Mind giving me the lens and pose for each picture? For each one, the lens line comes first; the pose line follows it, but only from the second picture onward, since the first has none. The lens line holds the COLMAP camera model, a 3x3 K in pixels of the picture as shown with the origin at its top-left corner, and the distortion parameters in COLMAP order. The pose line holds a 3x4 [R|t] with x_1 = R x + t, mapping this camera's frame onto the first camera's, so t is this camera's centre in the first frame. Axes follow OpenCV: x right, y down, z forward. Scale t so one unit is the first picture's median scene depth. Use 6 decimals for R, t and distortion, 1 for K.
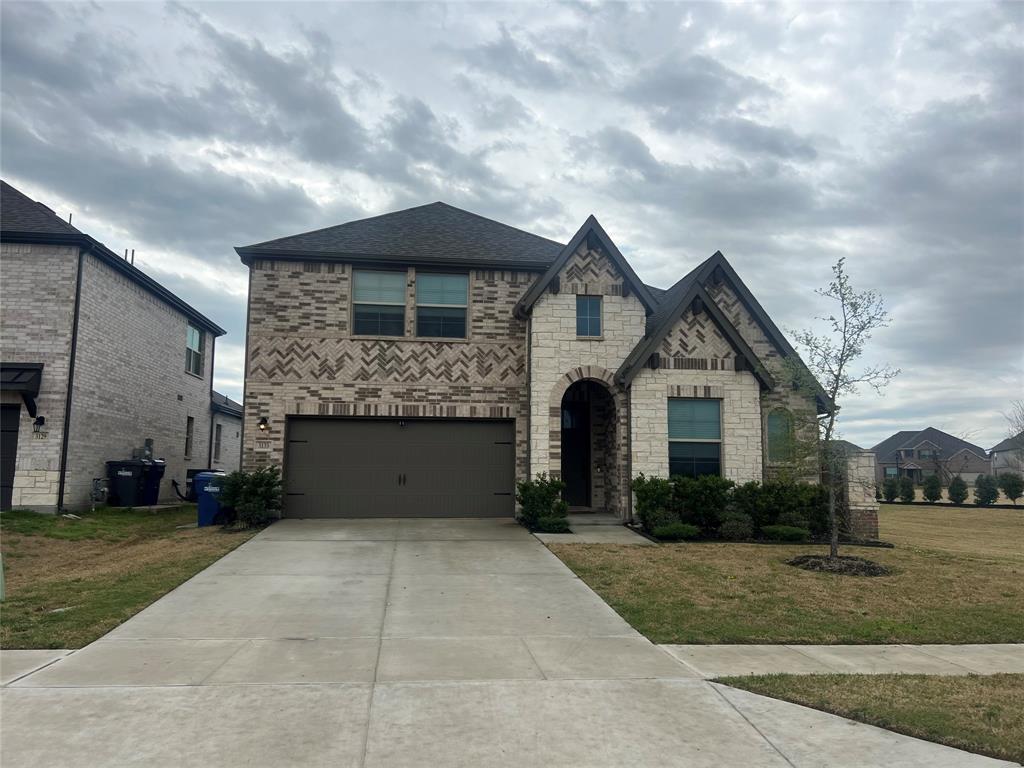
lens RADIAL K [[768.1, 0, 507.5], [0, 768.1, 383.7], [0, 0, 1]] dist [0.078702, -0.006406]
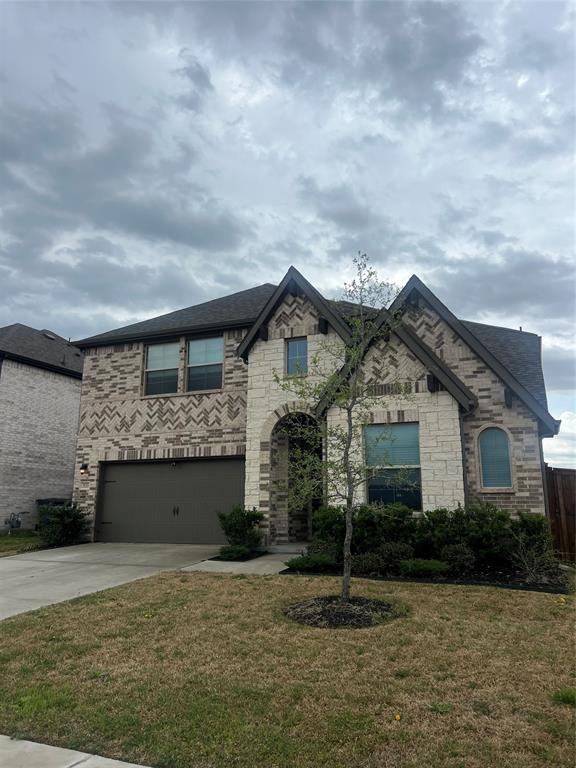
lens RADIAL K [[576.1, 0, 288.7], [0, 576.1, 379.4], [0, 0, 1]] dist [0.078702, -0.006406]
pose [[0.871005, -0.116016, -0.477379, 0.478625], [0.066607, 0.990631, -0.119222, 0.041037], [0.486738, 0.072046, 0.870572, 0.282679]]
